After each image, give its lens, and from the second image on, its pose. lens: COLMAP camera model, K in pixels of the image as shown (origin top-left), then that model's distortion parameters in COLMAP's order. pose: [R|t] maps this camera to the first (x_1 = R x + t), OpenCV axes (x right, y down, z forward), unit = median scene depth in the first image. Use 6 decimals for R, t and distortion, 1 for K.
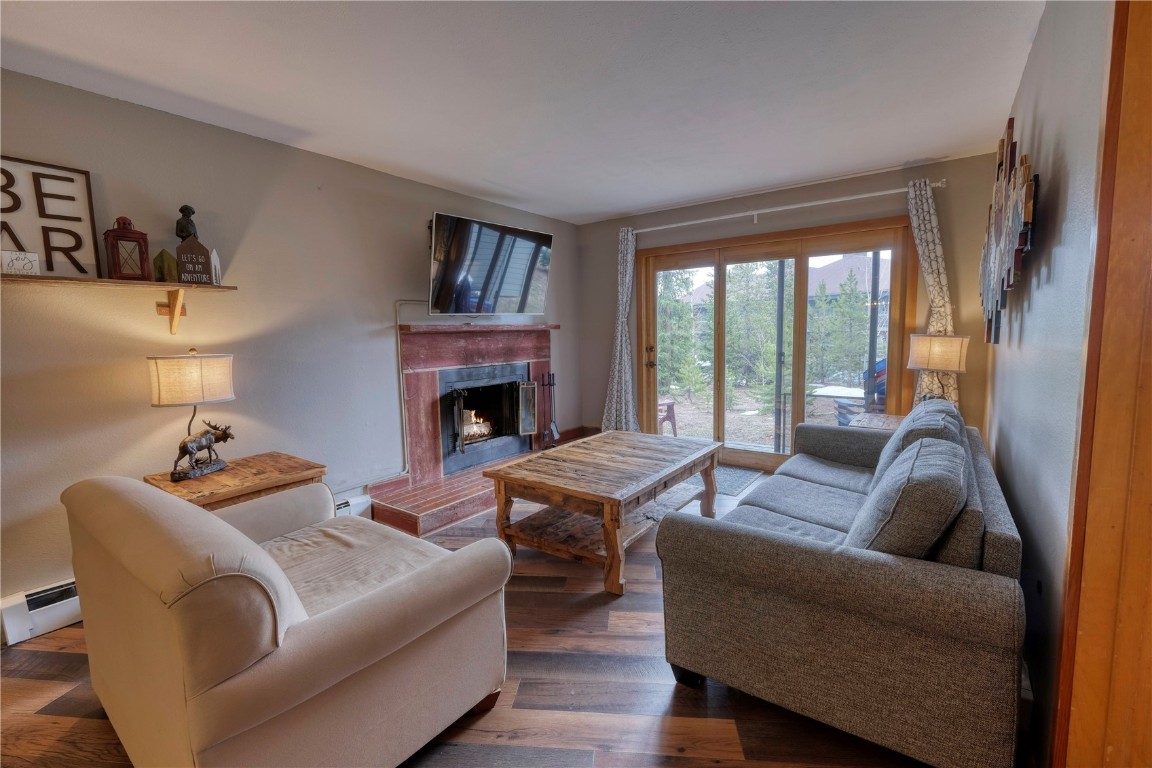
lens RADIAL K [[499.3, 0, 567.0], [0, 499.3, 379.2], [0, 0, 1]] dist [-0.005607, -0.000537]
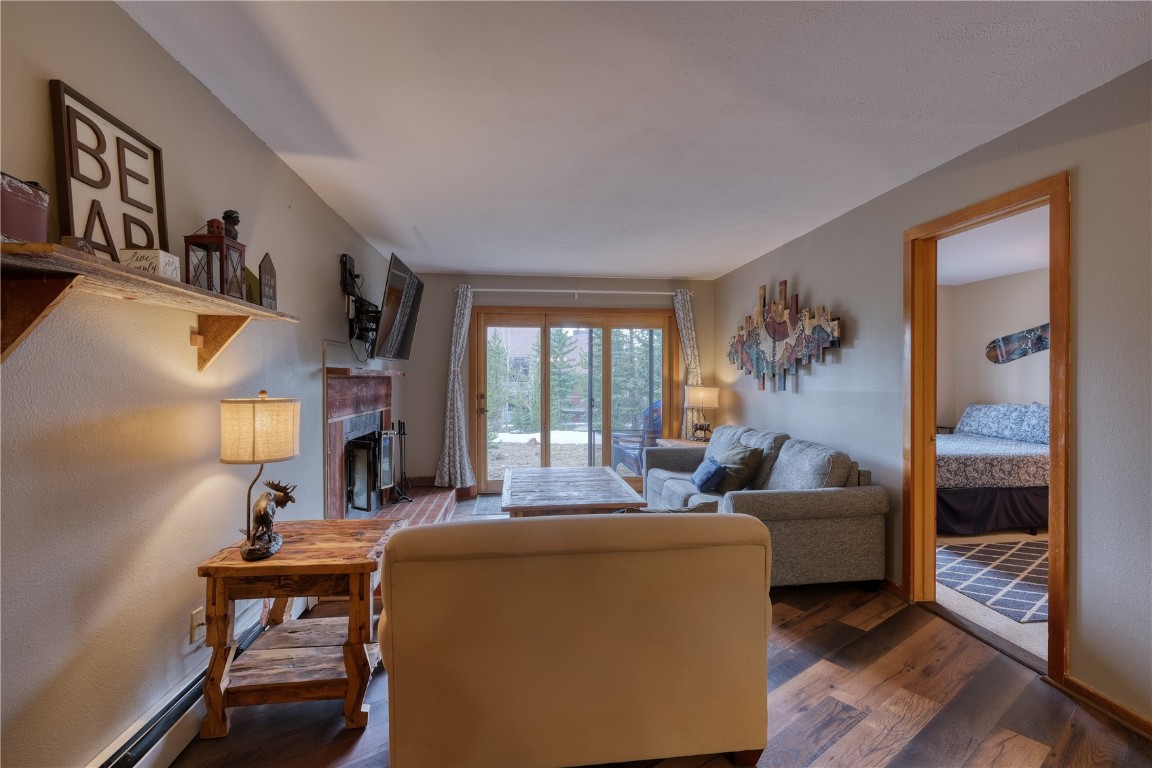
lens RADIAL K [[525.3, 0, 577.0], [0, 525.3, 379.7], [0, 0, 1]] dist [-0.010554, -0.000829]
pose [[0.733371, 0.021015, 0.679503, -0.615723], [0.047718, 0.995466, -0.082288, 0.009487], [-0.678152, 0.092772, 0.729043, 0.028591]]
